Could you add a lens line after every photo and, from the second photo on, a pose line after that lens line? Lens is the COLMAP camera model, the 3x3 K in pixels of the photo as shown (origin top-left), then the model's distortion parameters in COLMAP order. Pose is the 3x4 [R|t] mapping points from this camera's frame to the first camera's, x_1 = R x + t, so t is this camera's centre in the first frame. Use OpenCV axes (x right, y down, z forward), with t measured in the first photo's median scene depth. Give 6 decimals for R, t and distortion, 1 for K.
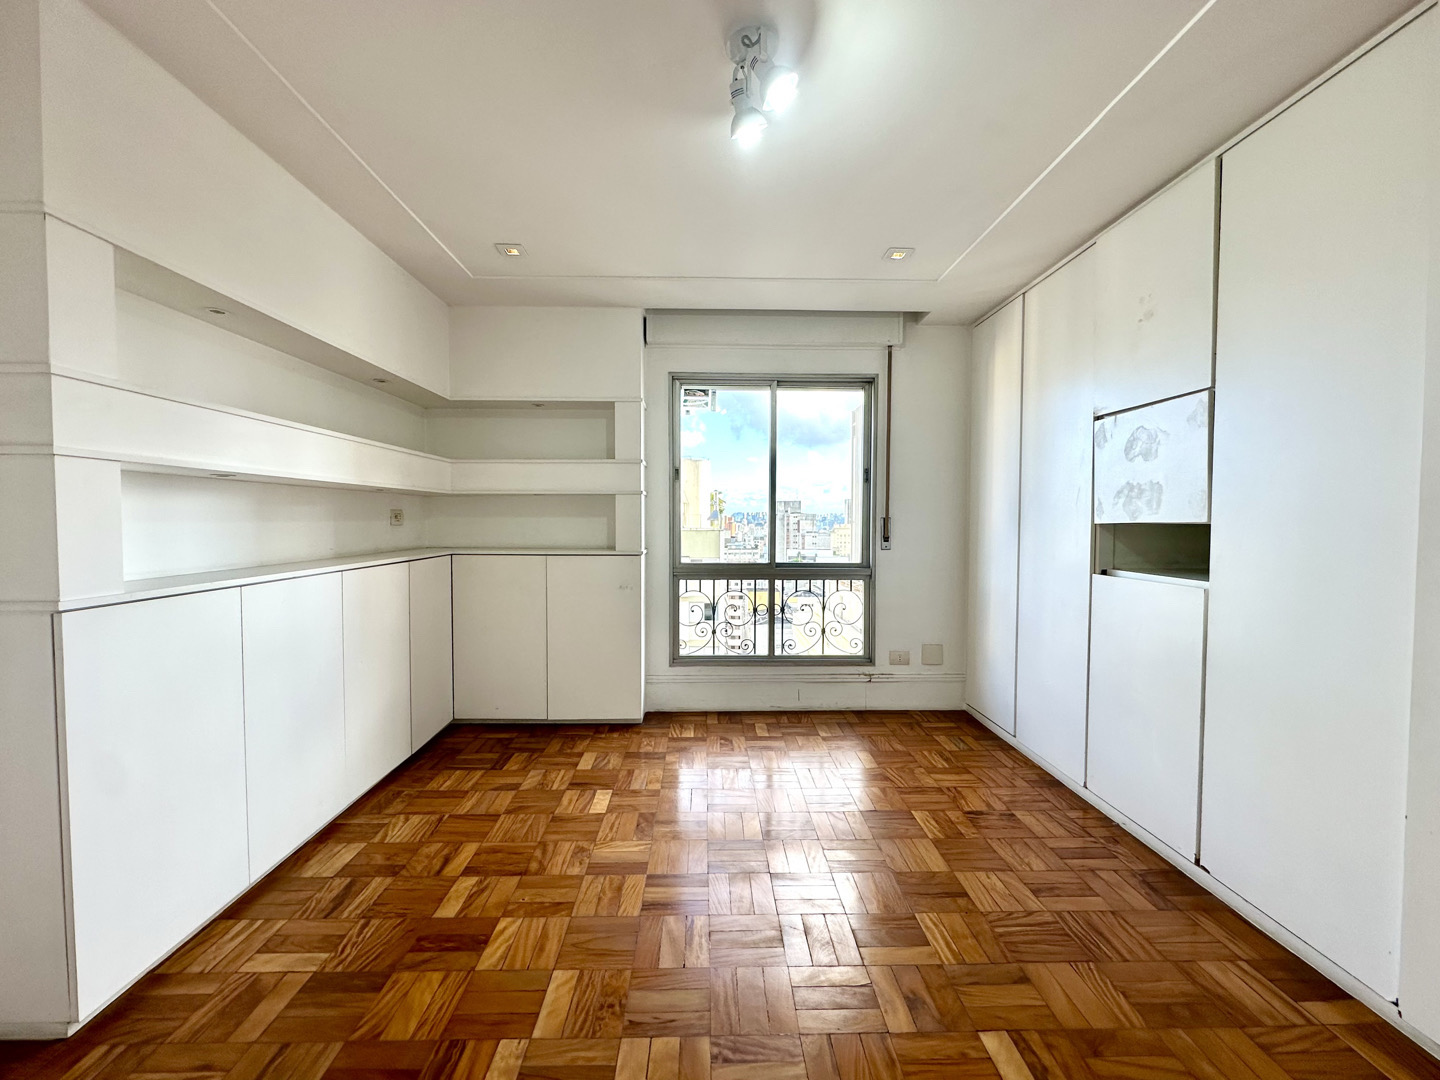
lens RADIAL K [[579.3, 0, 716.1], [0, 579.3, 537.6], [0, 0, 1]] dist [-0.000905, 0.000379]
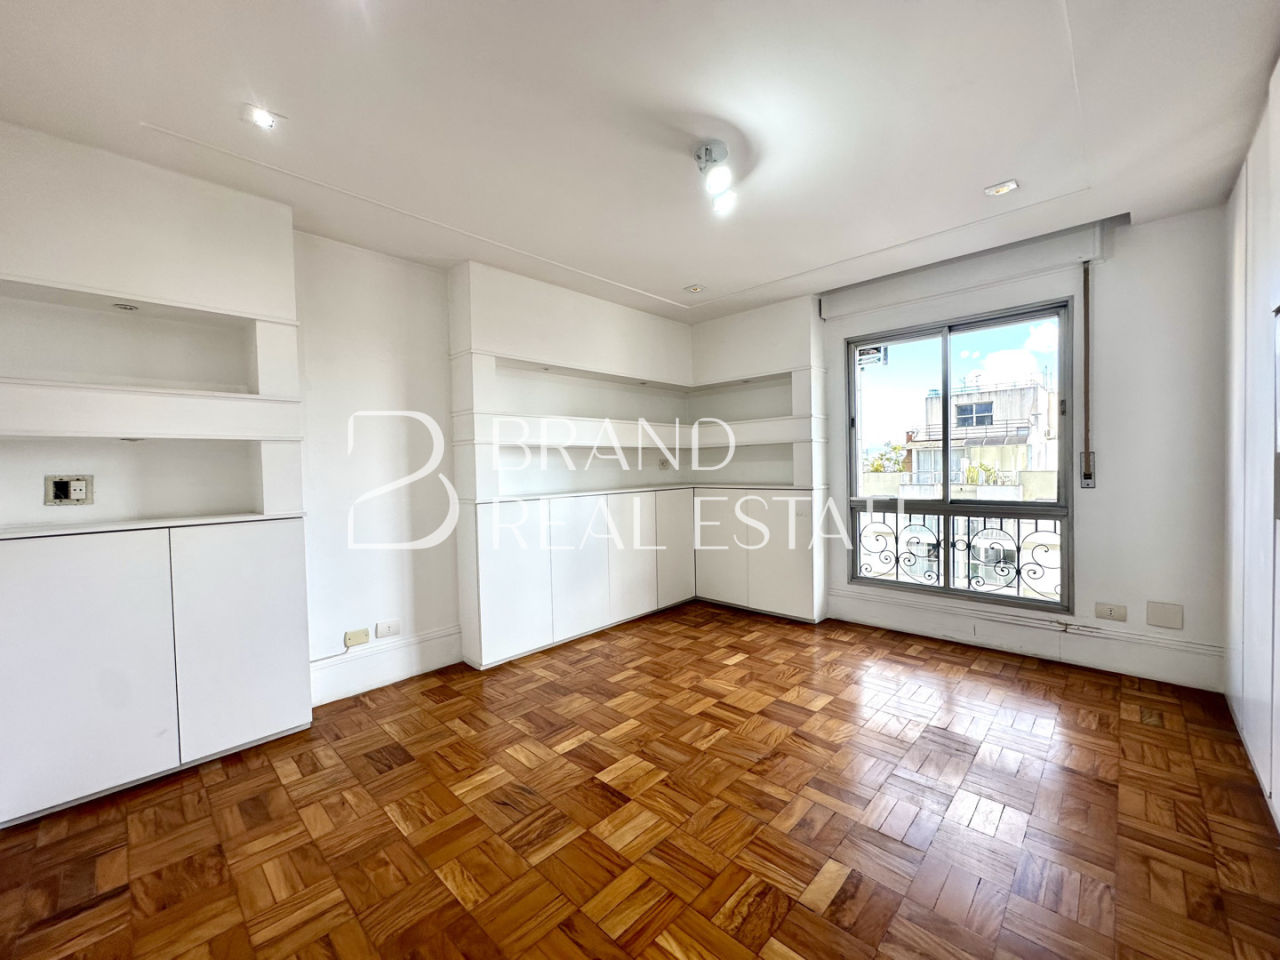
lens RADIAL K [[514.9, 0, 665.8], [0, 514.9, 478.0], [0, 0, 1]] dist [-0.000905, 0.000379]
pose [[0.722654, -0.003030, -0.691203, 0.393146], [0.001094, 0.999994, -0.003240, 0.007244], [0.691209, 0.001585, 0.722653, -0.030408]]
